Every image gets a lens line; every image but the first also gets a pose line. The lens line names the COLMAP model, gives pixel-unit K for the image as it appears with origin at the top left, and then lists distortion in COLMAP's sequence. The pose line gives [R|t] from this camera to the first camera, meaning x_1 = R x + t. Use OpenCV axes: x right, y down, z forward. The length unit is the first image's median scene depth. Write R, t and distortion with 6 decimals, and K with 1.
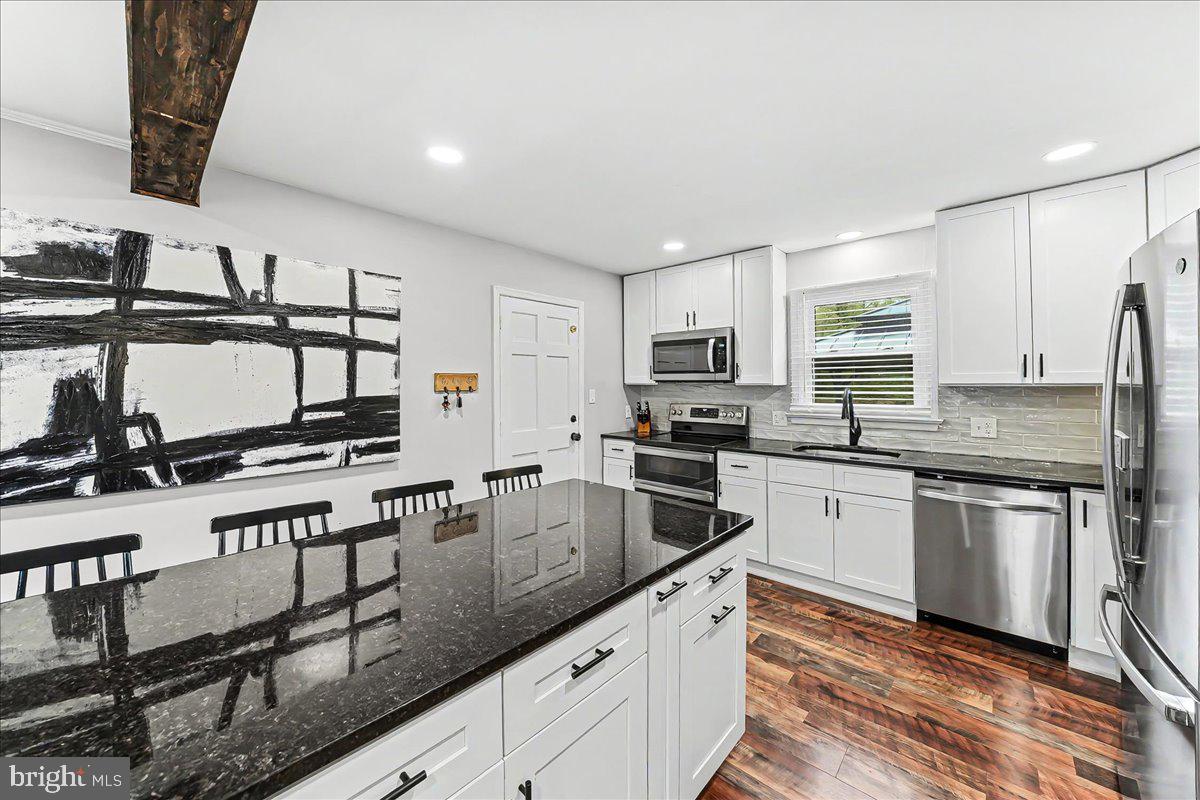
lens RADIAL K [[434.5, 0, 583.0], [0, 434.5, 377.7], [0, 0, 1]] dist [-0.010275, -0.000020]
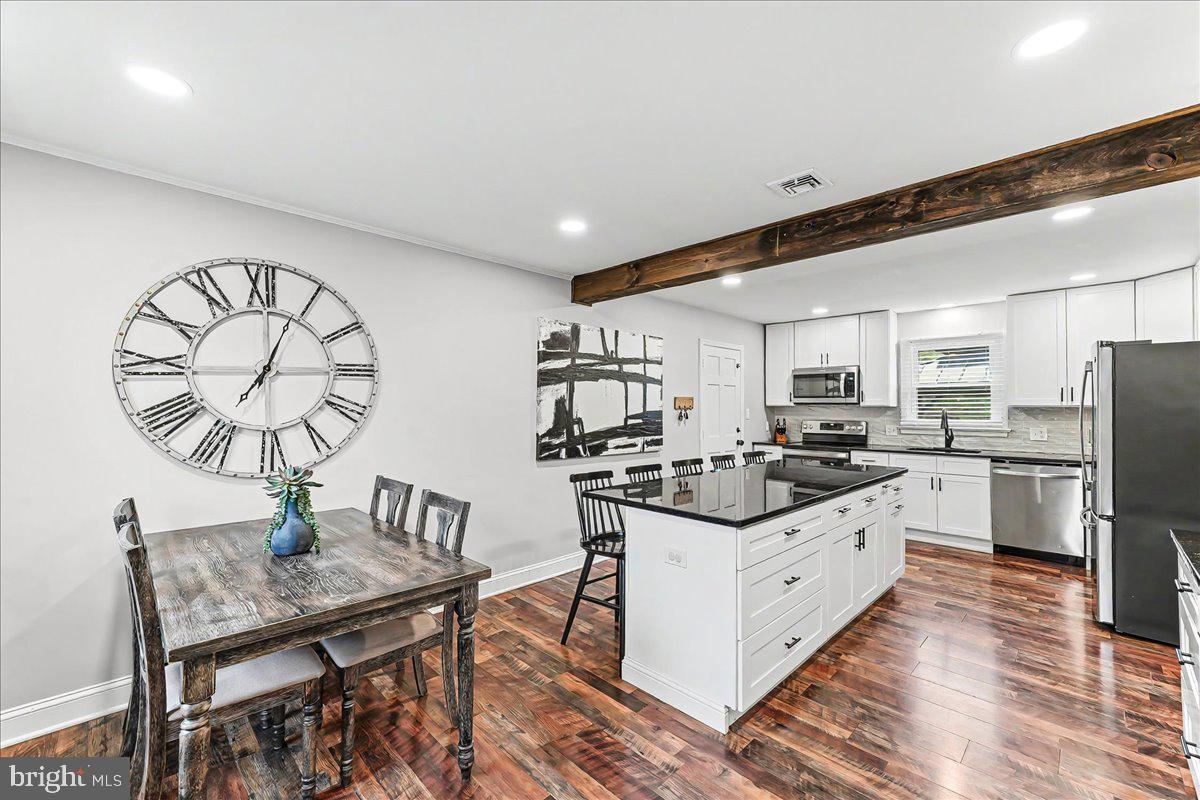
lens RADIAL K [[467.9, 0, 616.9], [0, 467.9, 398.8], [0, 0, 1]] dist [0.025328, 0.000089]
pose [[0.999789, 0.005259, -0.019851, -0.582778], [-0.005348, 0.999976, -0.004407, 0.004788], [0.019828, 0.004512, 0.999793, -0.788516]]
